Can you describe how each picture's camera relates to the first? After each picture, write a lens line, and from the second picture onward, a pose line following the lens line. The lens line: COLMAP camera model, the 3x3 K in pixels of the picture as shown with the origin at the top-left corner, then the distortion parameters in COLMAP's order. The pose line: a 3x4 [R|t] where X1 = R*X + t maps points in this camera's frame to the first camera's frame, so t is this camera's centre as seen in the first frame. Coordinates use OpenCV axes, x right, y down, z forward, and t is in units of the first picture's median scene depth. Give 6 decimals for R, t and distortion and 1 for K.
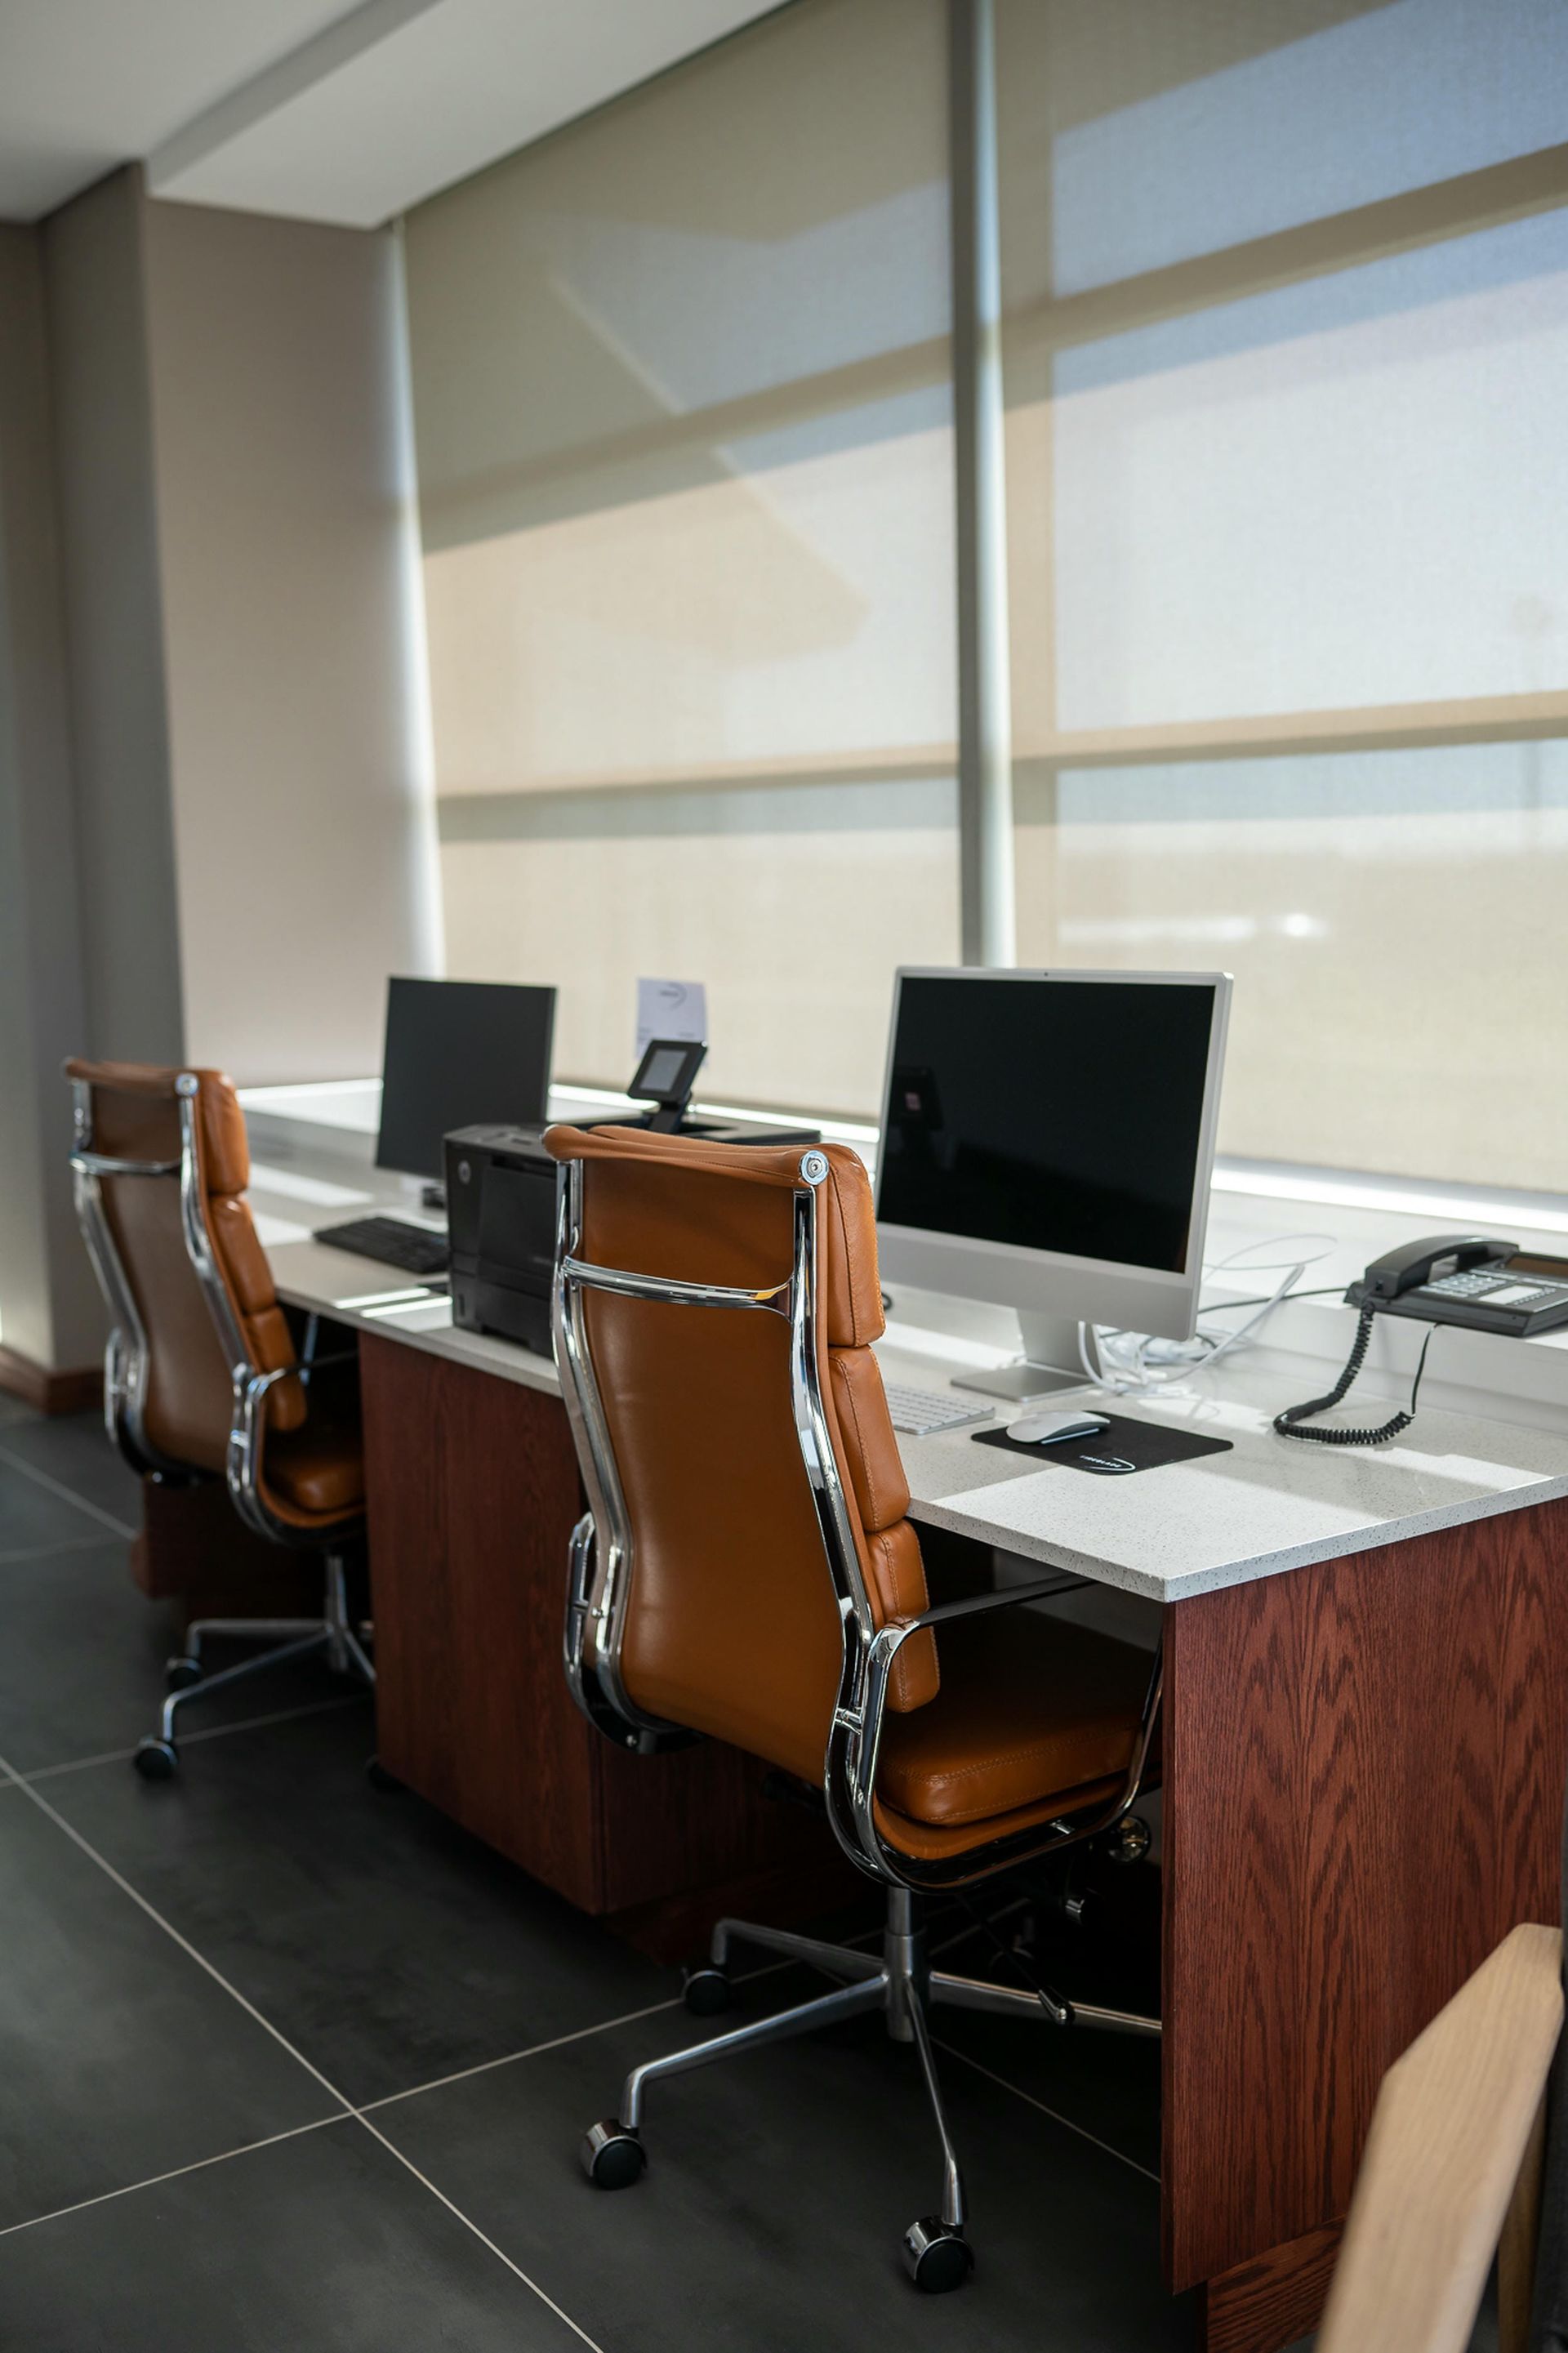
lens RADIAL K [[2404.6, 0, 766.5], [0, 2404.6, 1194.1], [0, 0, 1]] dist [0.008040, 0.000000]
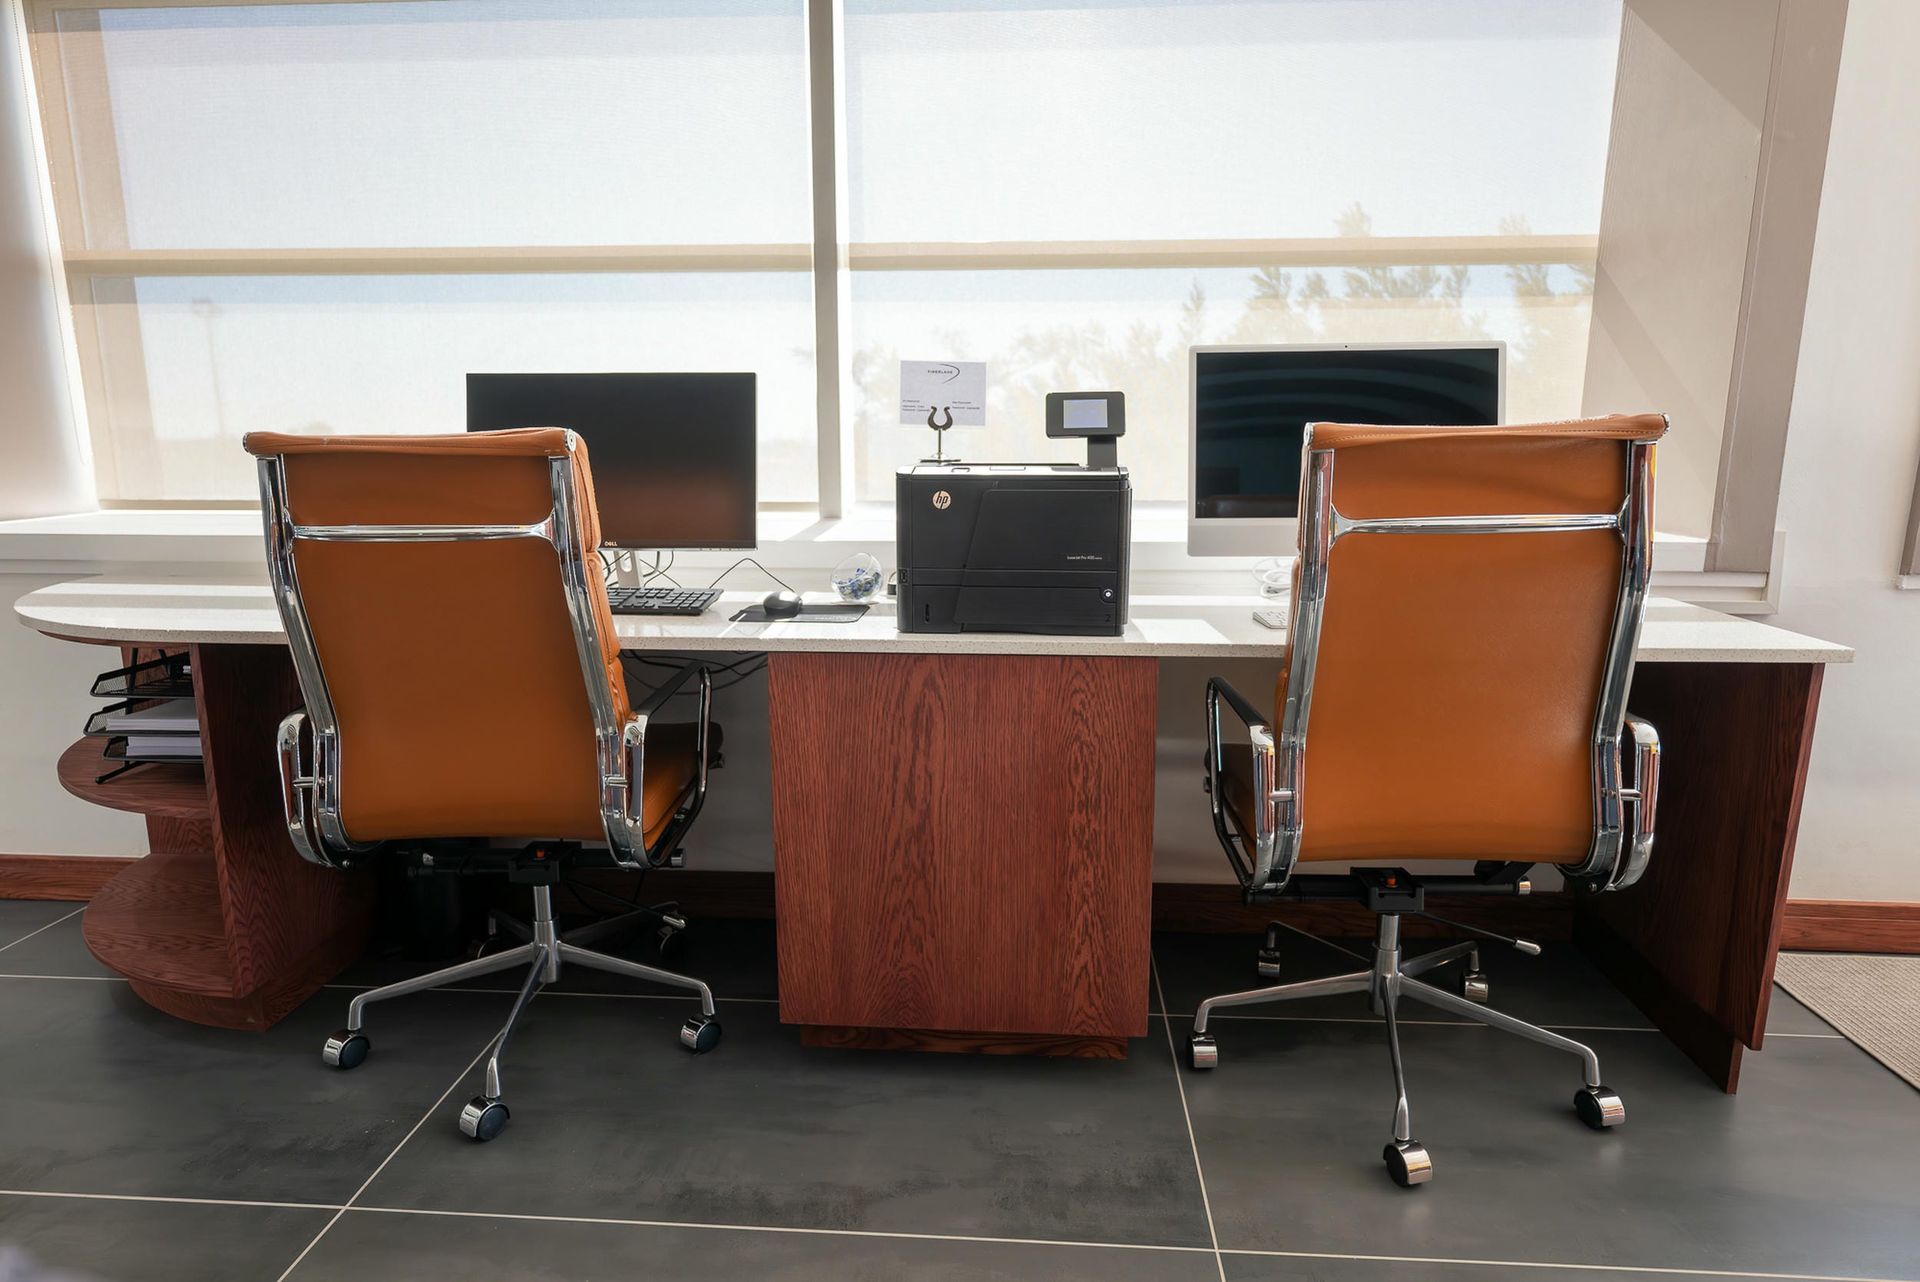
lens RADIAL K [[1115.3, 0, 971.5], [0, 1115.3, 649.1], [0, 0, 1]] dist [0.005365, -0.001236]
pose [[0.617523, -0.125317, 0.776506, -0.590060], [0.094889, 0.991885, 0.084615, 0.020365], [-0.780808, 0.021431, 0.624403, 0.676053]]
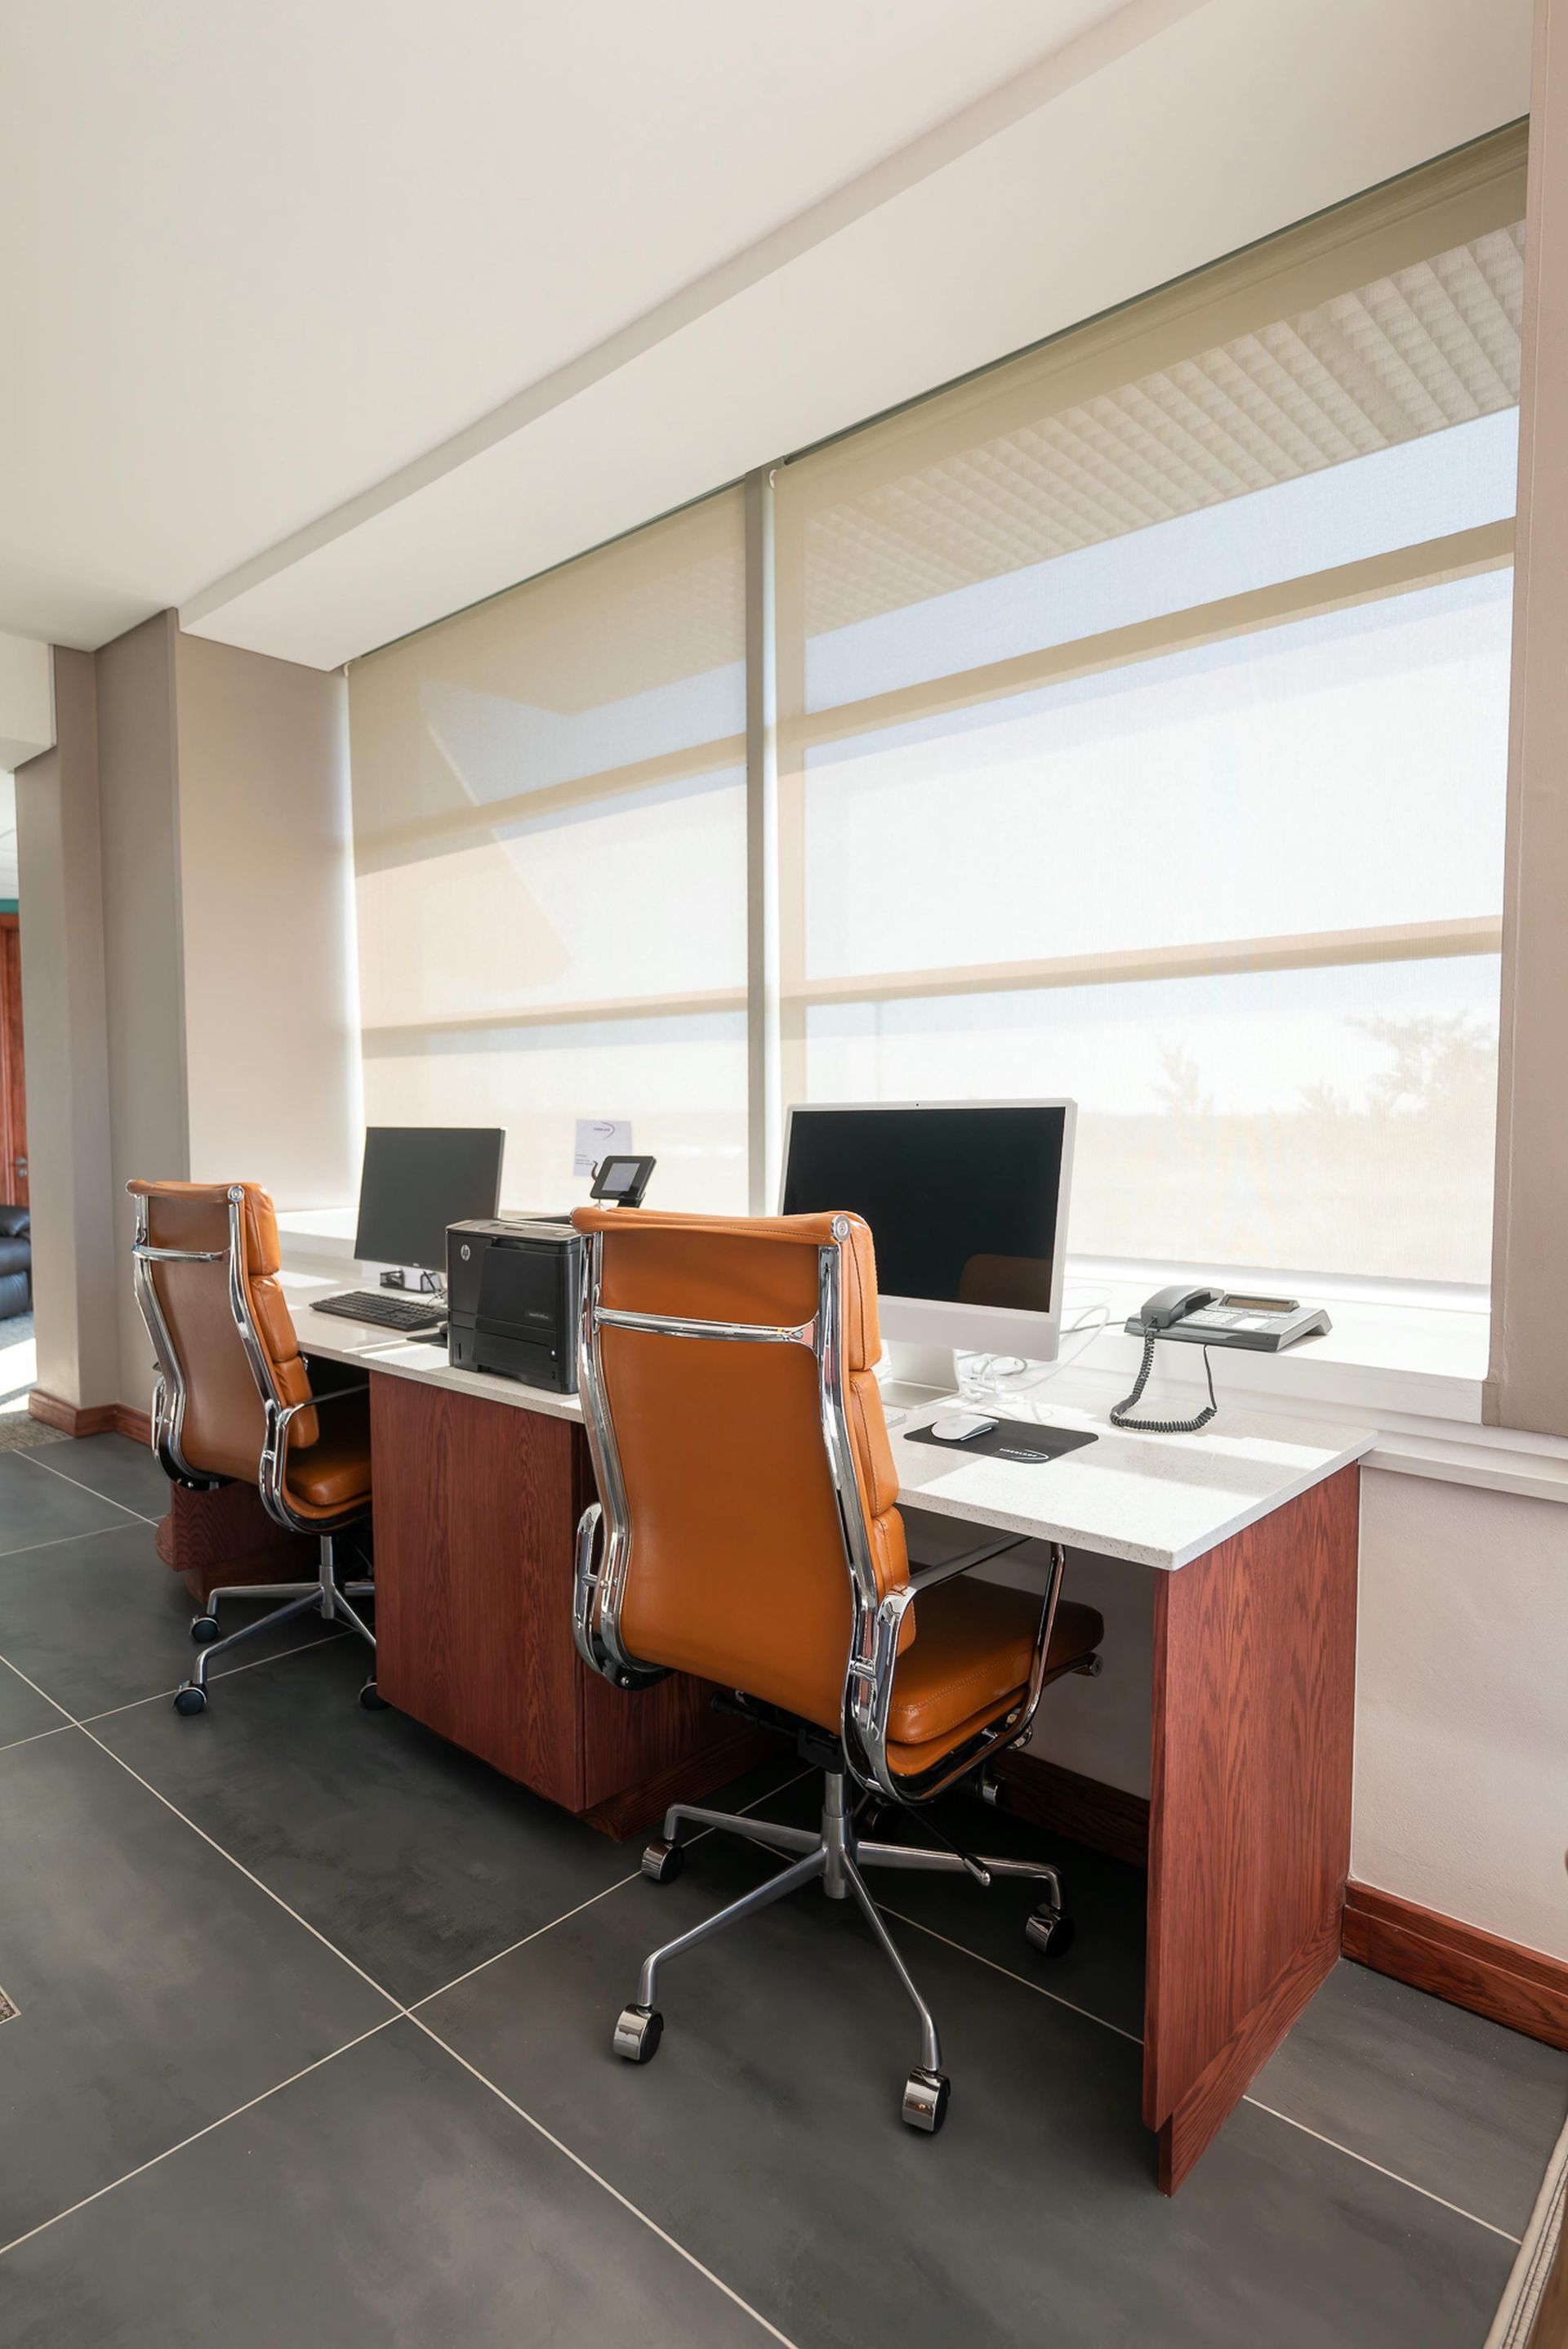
lens RADIAL K [[1287.9, 0, 786.3], [0, 1287.9, 1190.9], [0, 0, 1]] dist [0.003317, -0.002136]
pose [[0.972854, 0.004735, 0.231369, -0.124337], [0.013281, 0.997001, -0.076247, 0.015162], [-0.231036, 0.077250, 0.969874, 0.260304]]
